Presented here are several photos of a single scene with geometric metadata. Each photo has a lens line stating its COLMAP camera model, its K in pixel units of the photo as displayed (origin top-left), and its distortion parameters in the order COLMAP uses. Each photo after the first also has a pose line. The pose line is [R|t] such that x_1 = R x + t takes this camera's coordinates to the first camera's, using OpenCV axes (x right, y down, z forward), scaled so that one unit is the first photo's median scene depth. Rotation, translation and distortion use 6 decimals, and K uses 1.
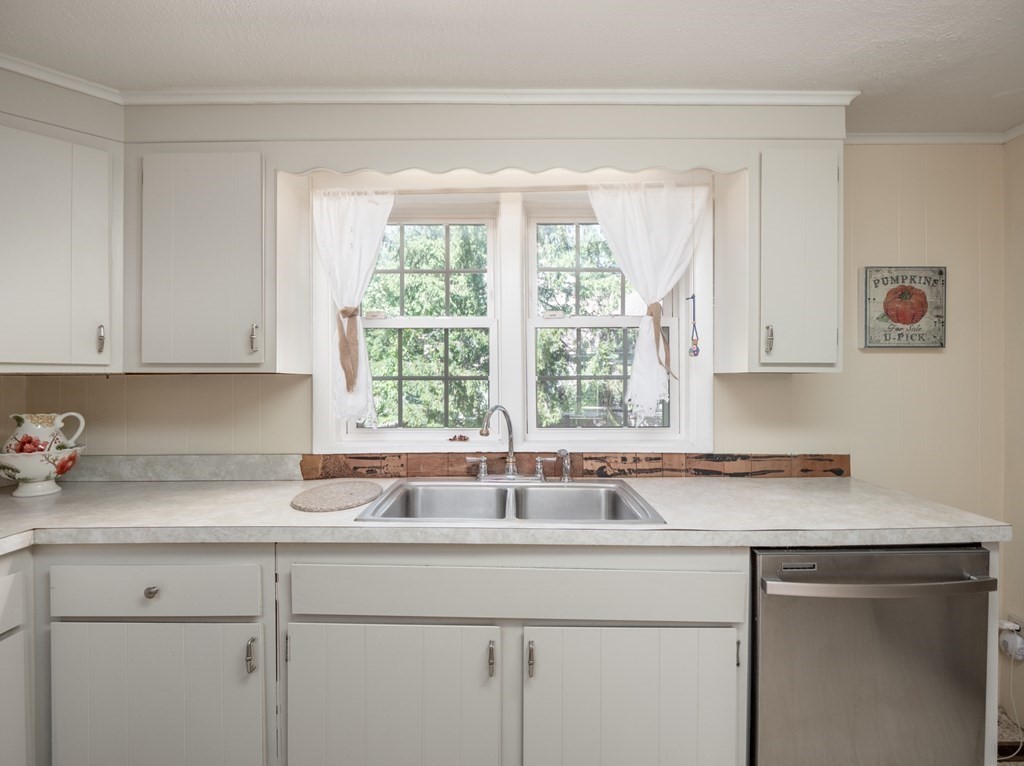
lens RADIAL K [[506.0, 0, 516.6], [0, 506.0, 380.5], [0, 0, 1]] dist [-0.010106, -0.003041]
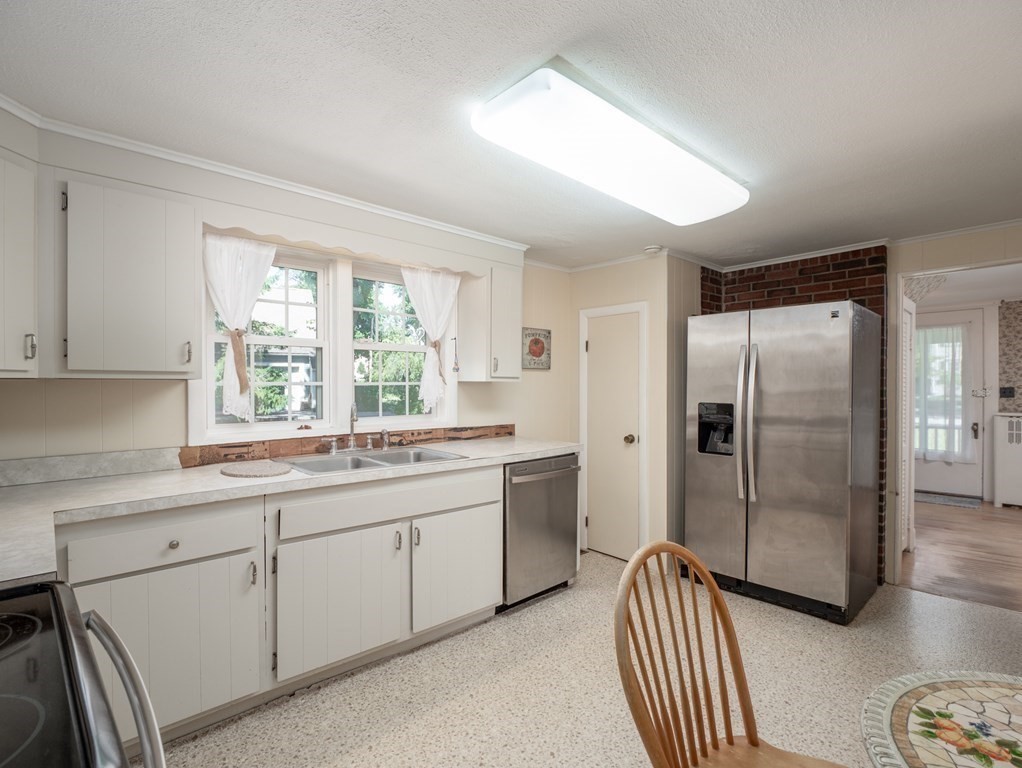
lens RADIAL K [[505.0, 0, 503.0], [0, 505.0, 388.3], [0, 0, 1]] dist [-0.010106, -0.003041]
pose [[0.740624, -0.003454, 0.671911, -0.671017], [-0.002949, 0.999960, 0.008390, -0.005059], [-0.671913, -0.008195, 0.740585, -0.397805]]
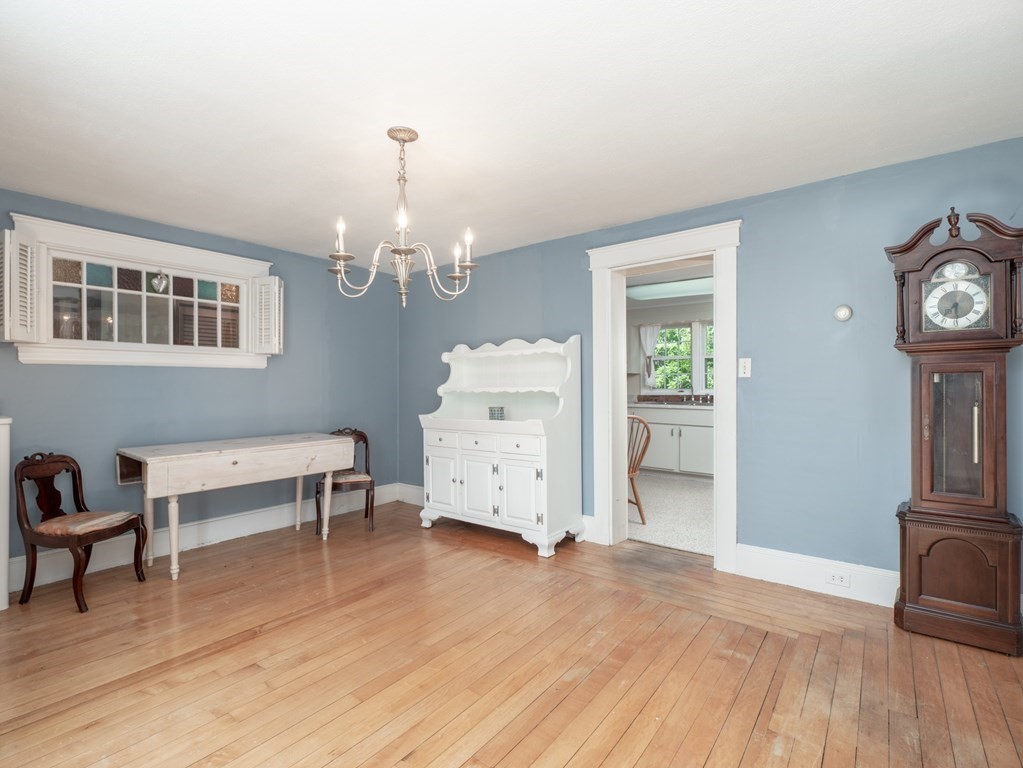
lens RADIAL K [[505.5, 0, 515.6], [0, 505.5, 385.9], [0, 0, 1]] dist [-0.010106, -0.003041]
pose [[0.784431, 0.003442, -0.620206, 1.189768], [0.001130, 0.999975, 0.006980, 0.052902], [0.620215, -0.006176, 0.784408, -2.500975]]
